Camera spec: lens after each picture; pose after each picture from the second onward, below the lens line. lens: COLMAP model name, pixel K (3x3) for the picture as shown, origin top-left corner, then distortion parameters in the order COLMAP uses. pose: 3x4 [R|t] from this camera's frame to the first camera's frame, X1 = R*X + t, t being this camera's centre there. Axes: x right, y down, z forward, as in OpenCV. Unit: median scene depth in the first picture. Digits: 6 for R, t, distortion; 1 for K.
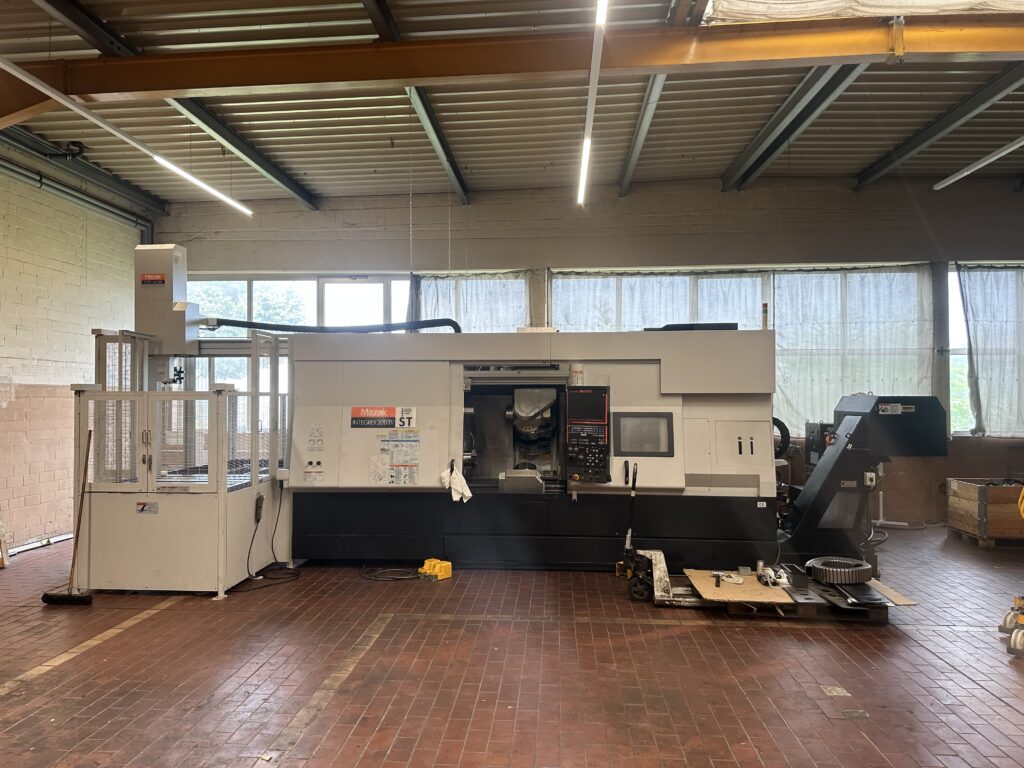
lens RADIAL K [[711.1, 0, 515.7], [0, 711.1, 381.4], [0, 0, 1]] dist [0.123914, -0.230260]
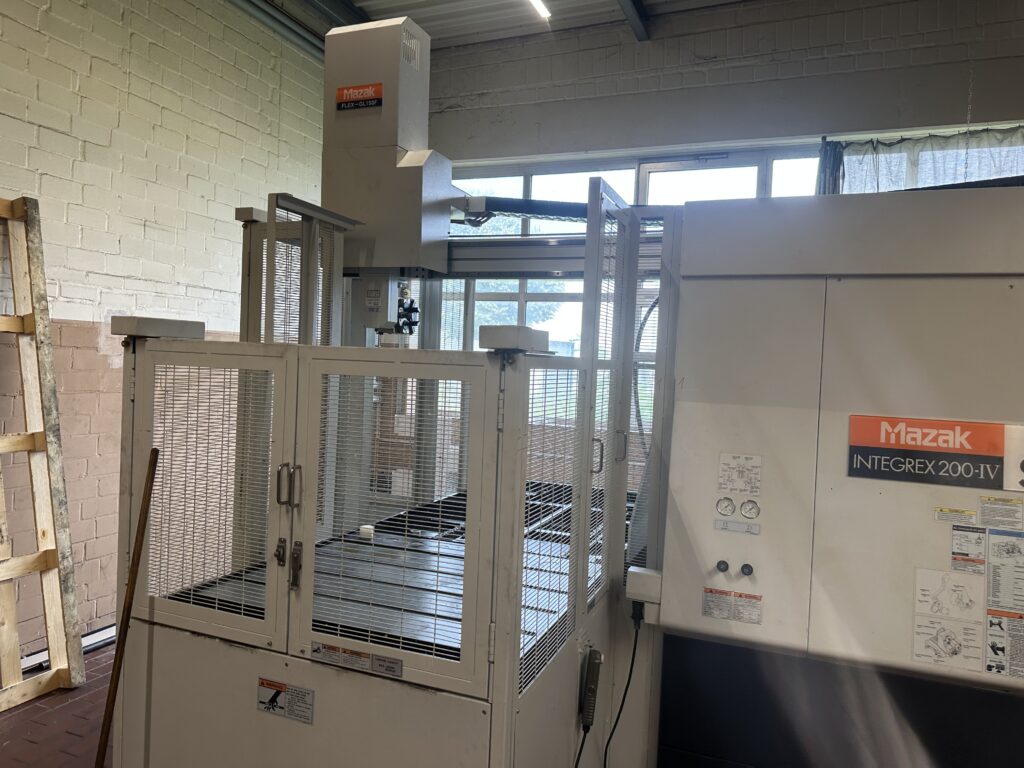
lens RADIAL K [[720.0, 0, 518.7], [0, 720.0, 379.3], [0, 0, 1]] dist [0.039535, -0.050930]
pose [[0.948896, 0.048152, -0.311895, -0.272448], [-0.036137, 0.998369, 0.044189, 0.009969], [0.313514, -0.030660, 0.949088, 0.629663]]
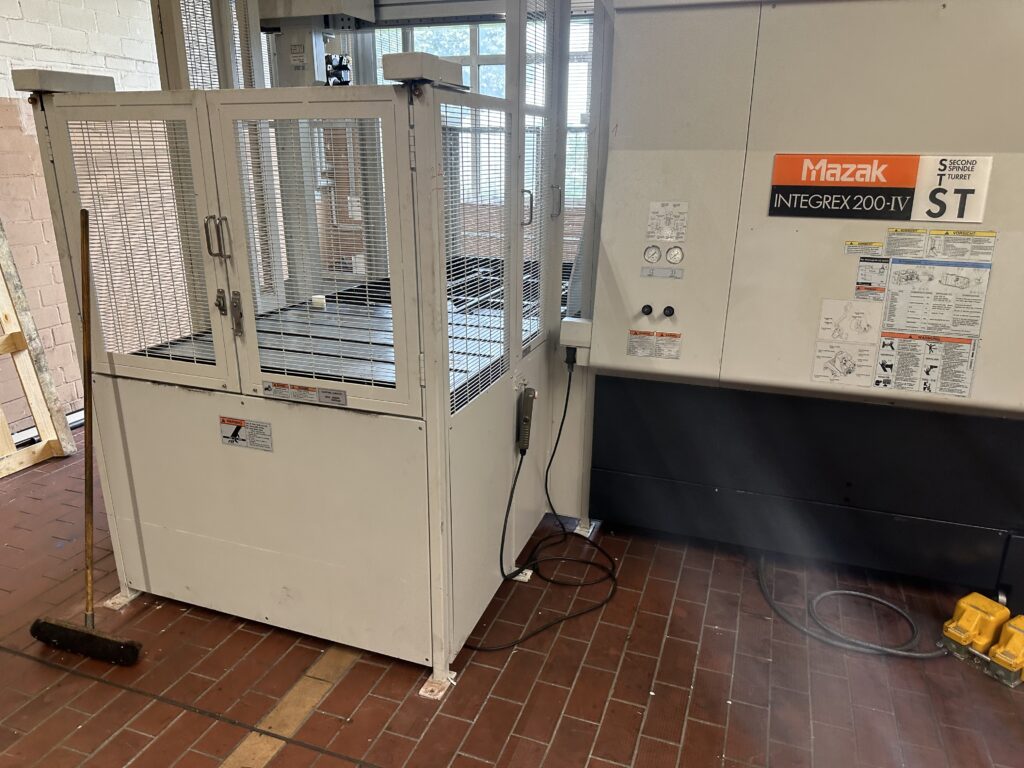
lens RADIAL K [[718.8, 0, 513.4], [0, 718.8, 388.1], [0, 0, 1]] dist [0.056441, -0.087583]
pose [[0.959326, 0.095892, -0.265514, -0.246995], [-0.002603, 0.943506, 0.331346, 0.027373], [0.282288, -0.317178, 0.905379, 0.619071]]
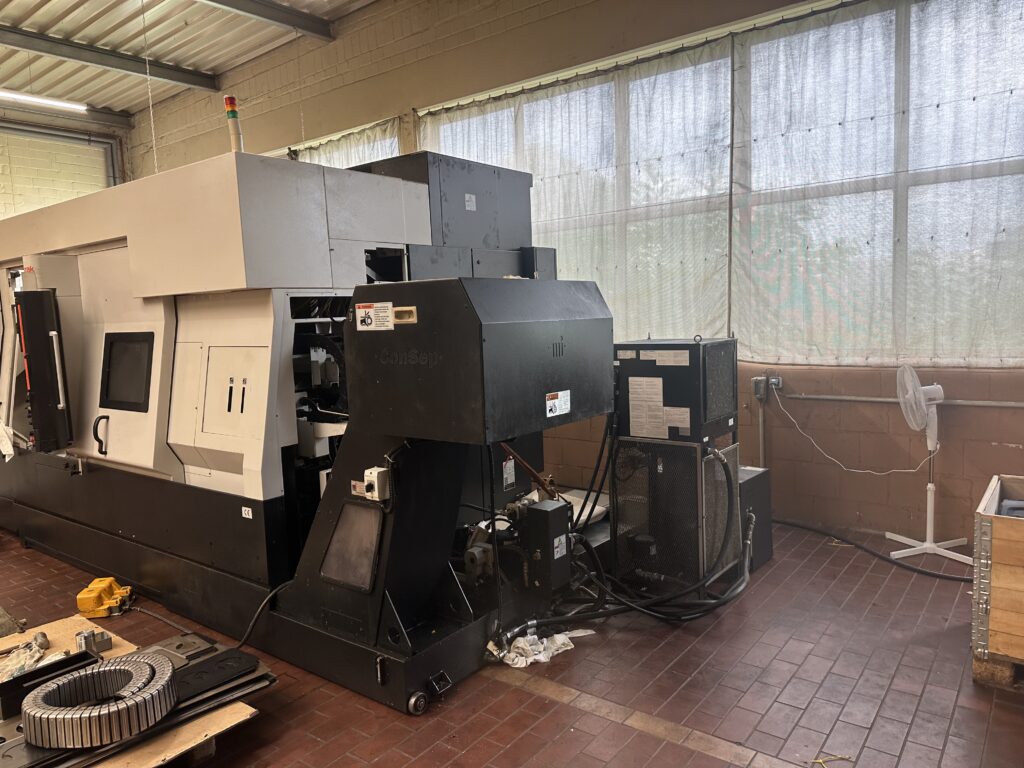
lens RADIAL K [[720.0, 0, 518.7], [0, 720.0, 379.3], [0, 0, 1]] dist [0.039535, -0.050930]
pose [[0.831428, 0.021162, -0.555229, 0.722675], [0.051658, 0.992002, 0.115165, 0.027687], [0.553226, -0.124433, 0.823685, 0.647840]]
